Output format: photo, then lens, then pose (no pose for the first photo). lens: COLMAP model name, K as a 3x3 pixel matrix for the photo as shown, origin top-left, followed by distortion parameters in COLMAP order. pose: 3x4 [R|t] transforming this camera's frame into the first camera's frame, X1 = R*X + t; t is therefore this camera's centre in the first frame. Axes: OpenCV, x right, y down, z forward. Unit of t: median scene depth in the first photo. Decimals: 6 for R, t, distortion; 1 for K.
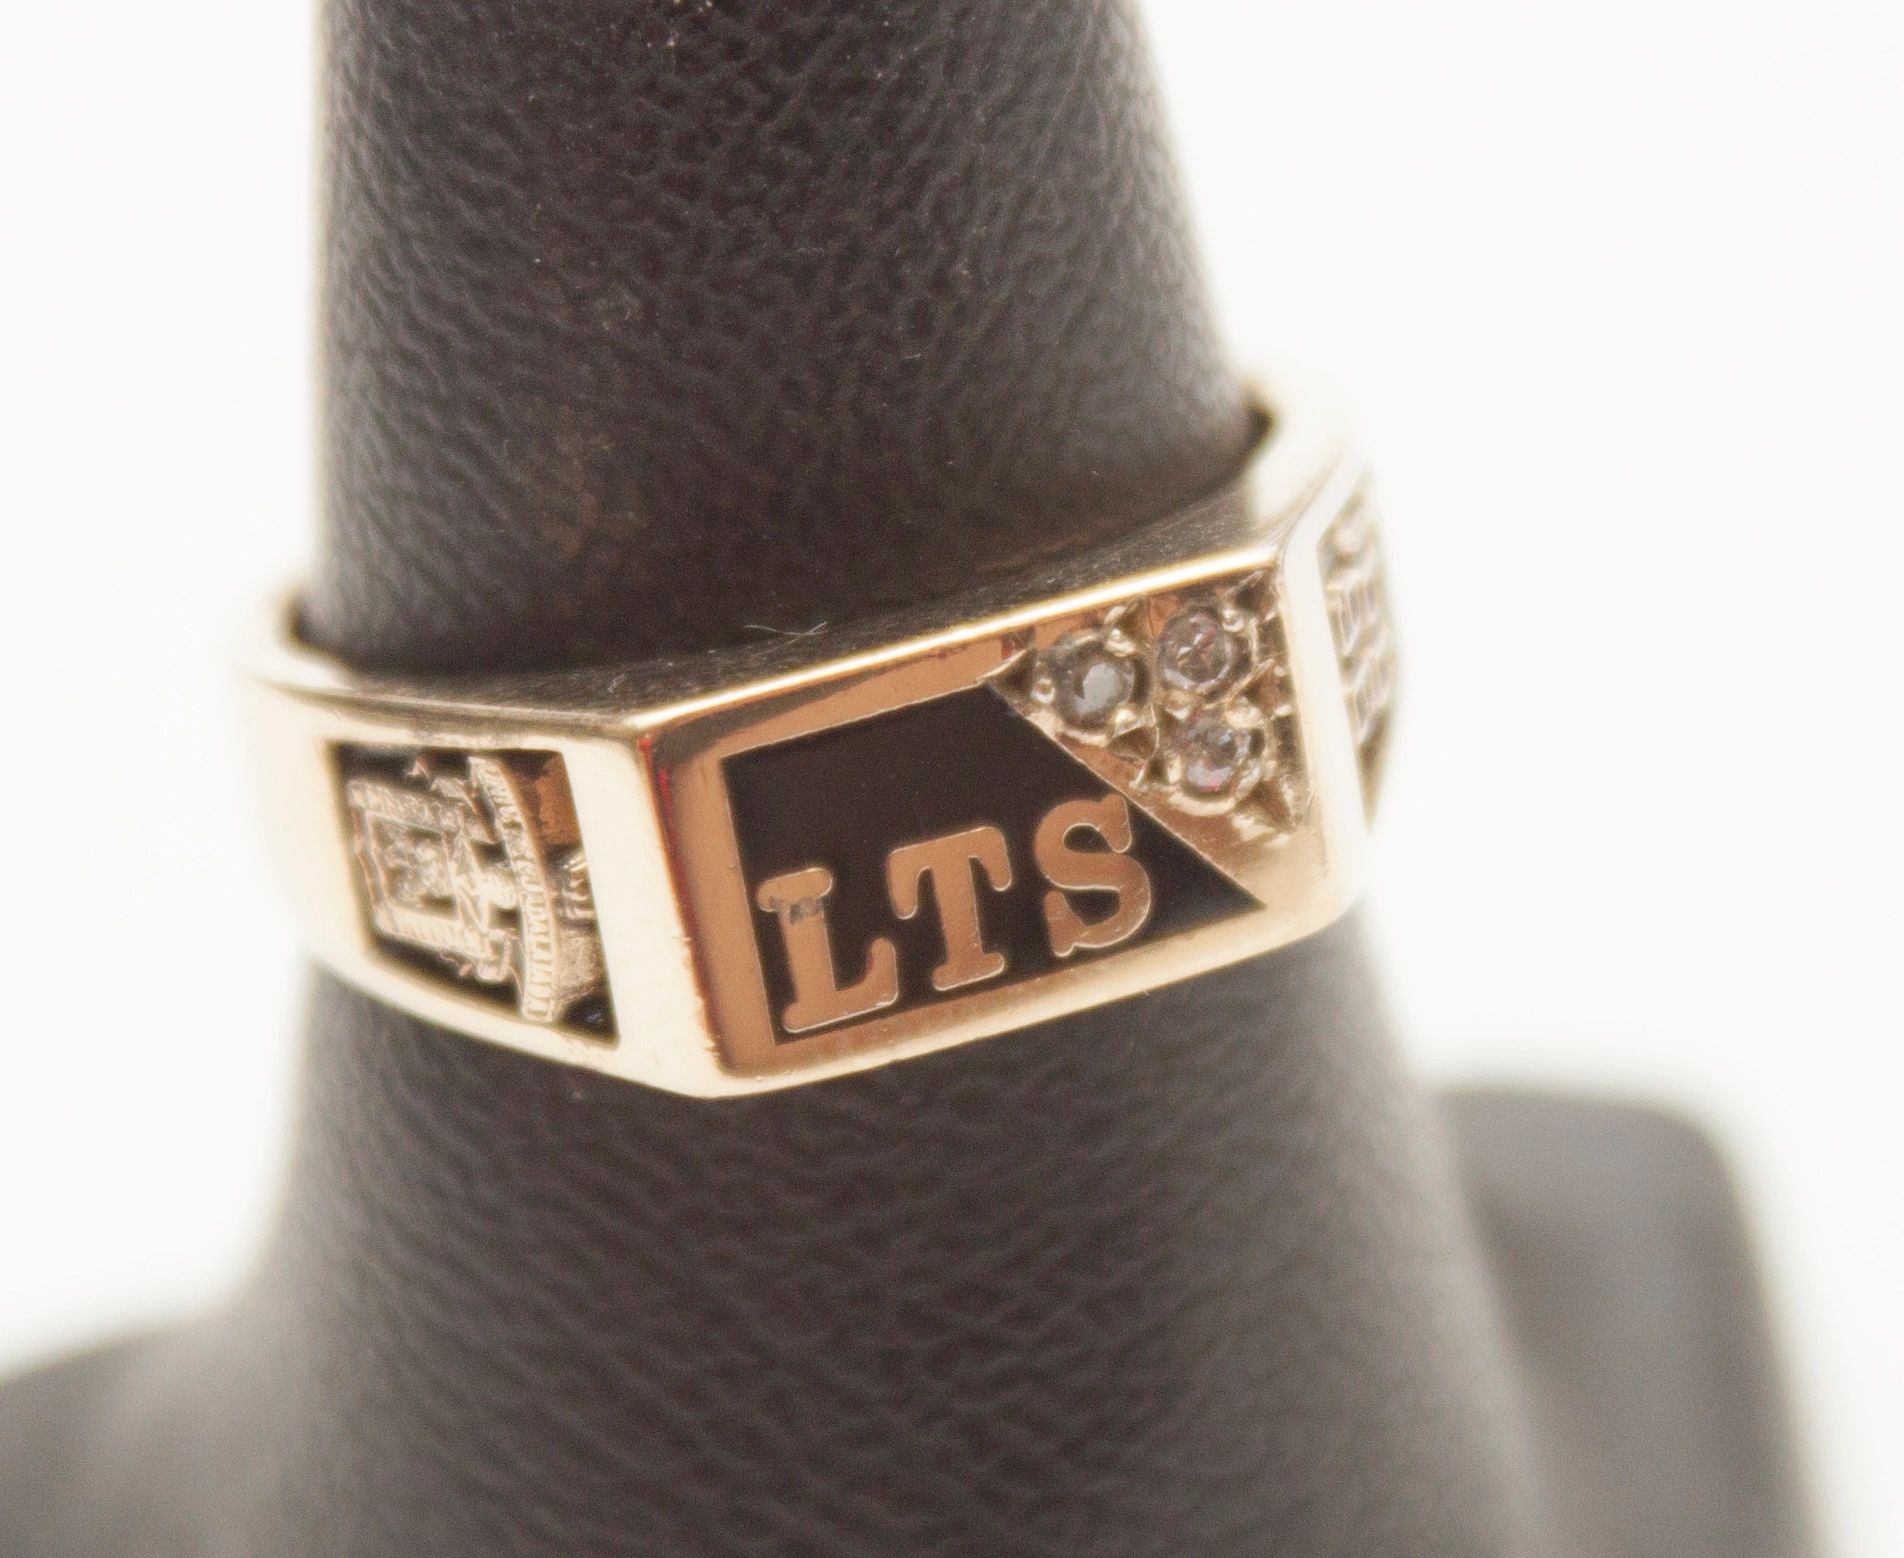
lens RADIAL K [[9978.6, 0, 886.2], [0, 9978.6, 780.0], [0, 0, 1]] dist [0.463197, -7.506233]
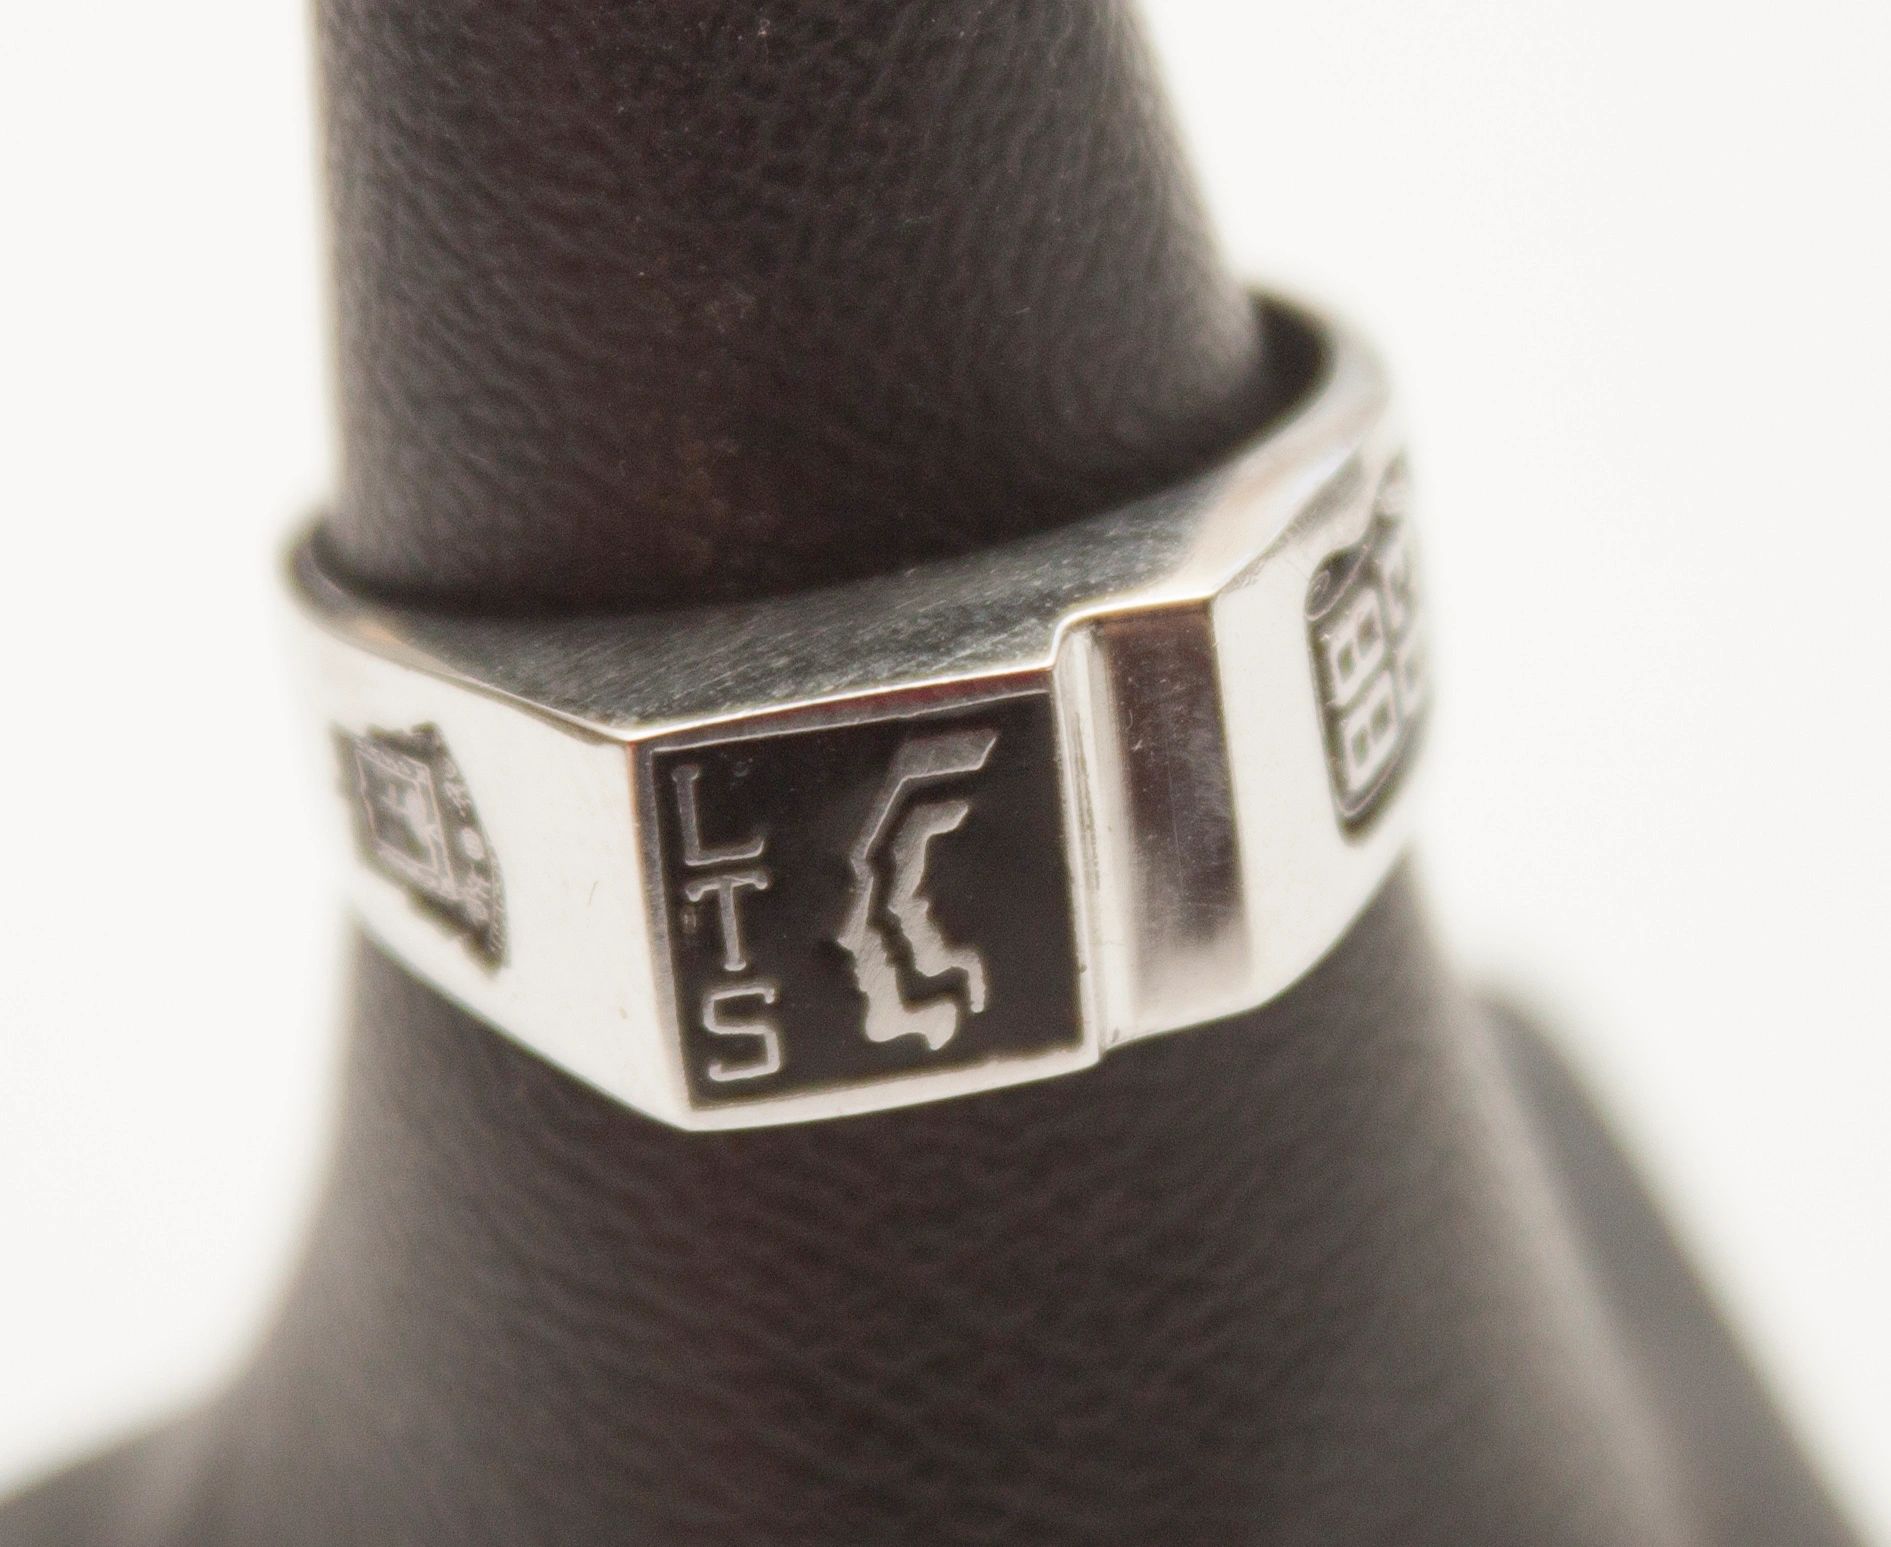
lens RADIAL K [[9910.4, 0, 880.1], [0, 9910.4, 774.5], [0, 0, 1]] dist [0.463197, -7.506233]
pose [[0.964300, -0.164625, 0.207424, -0.222263], [0.166303, 0.986029, 0.009443, -0.008711], [-0.206081, 0.025390, 0.978205, 0.040658]]
